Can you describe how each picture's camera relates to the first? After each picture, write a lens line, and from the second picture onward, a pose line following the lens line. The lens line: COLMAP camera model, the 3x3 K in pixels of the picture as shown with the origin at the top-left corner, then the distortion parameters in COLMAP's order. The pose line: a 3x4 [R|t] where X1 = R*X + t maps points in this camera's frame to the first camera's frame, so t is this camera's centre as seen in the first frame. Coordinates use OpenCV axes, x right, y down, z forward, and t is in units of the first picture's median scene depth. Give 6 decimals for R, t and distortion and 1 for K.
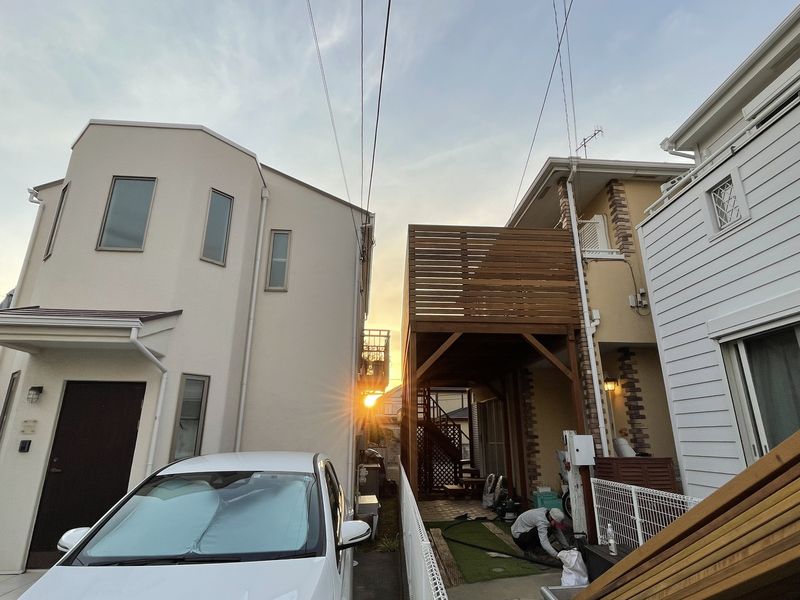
lens RADIAL K [[437.6, 0, 398.7], [0, 437.6, 302.0], [0, 0, 1]] dist [-0.005688, -0.000507]
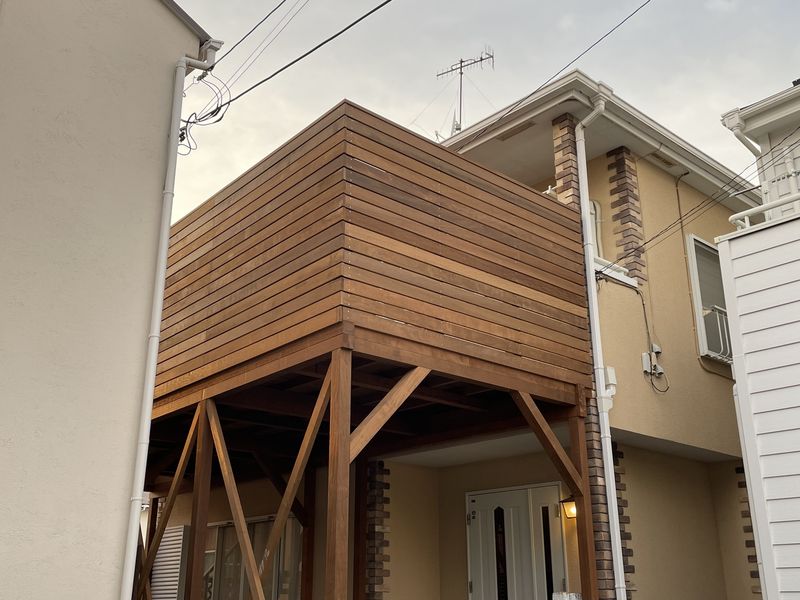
lens RADIAL K [[849.1, 0, 400.0], [0, 849.1, 300.0], [0, 0, 1]] dist [0.071511, -0.008759]
pose [[0.779359, 0.207726, 0.591143, -0.403539], [-0.184304, 0.977710, -0.100579, 0.091845], [-0.598859, -0.030562, 0.800271, 0.309915]]
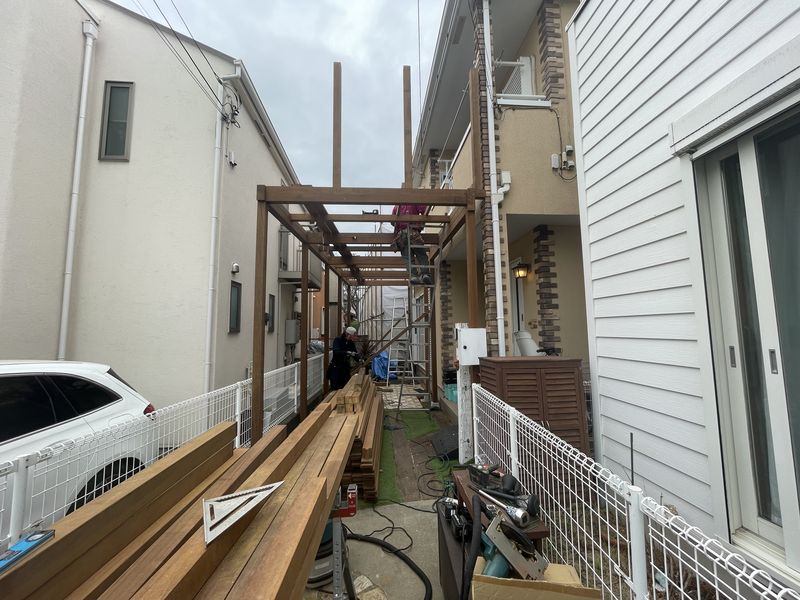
lens RADIAL K [[323.7, 0, 400.0], [0, 323.7, 300.0], [0, 0, 1]] dist [-0.002728, -0.000105]
pose [[0.999876, -0.014958, 0.004942, 0.258972], [0.013575, 0.977298, 0.211434, 0.116236], [-0.007993, -0.211341, 0.977380, 0.398426]]
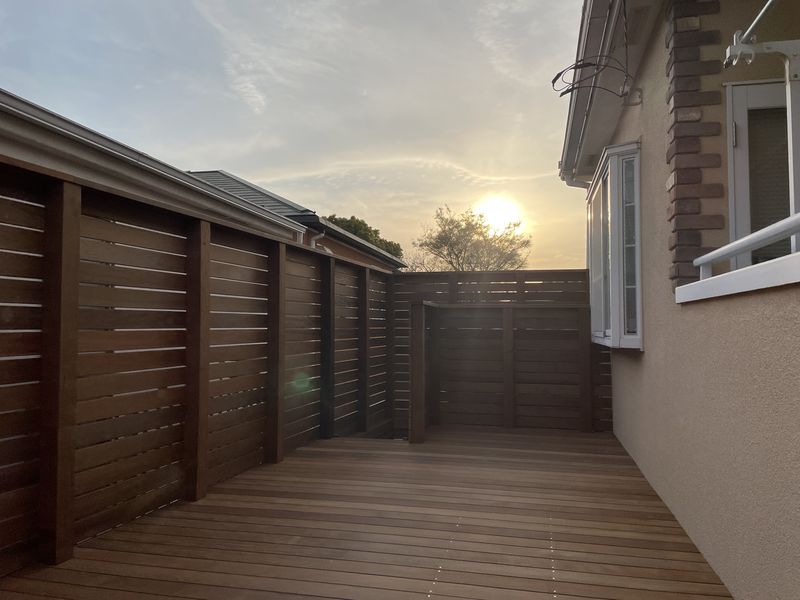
lens RADIAL K [[601.9, 0, 397.3], [0, 601.9, 296.7], [0, 0, 1]] dist [0.096107, -0.123794]
pose [[0.955046, -0.017122, -0.295964, 0.319150], [0.091264, 0.966829, 0.238566, -0.064923], [0.282062, -0.254852, 0.924928, 1.118595]]
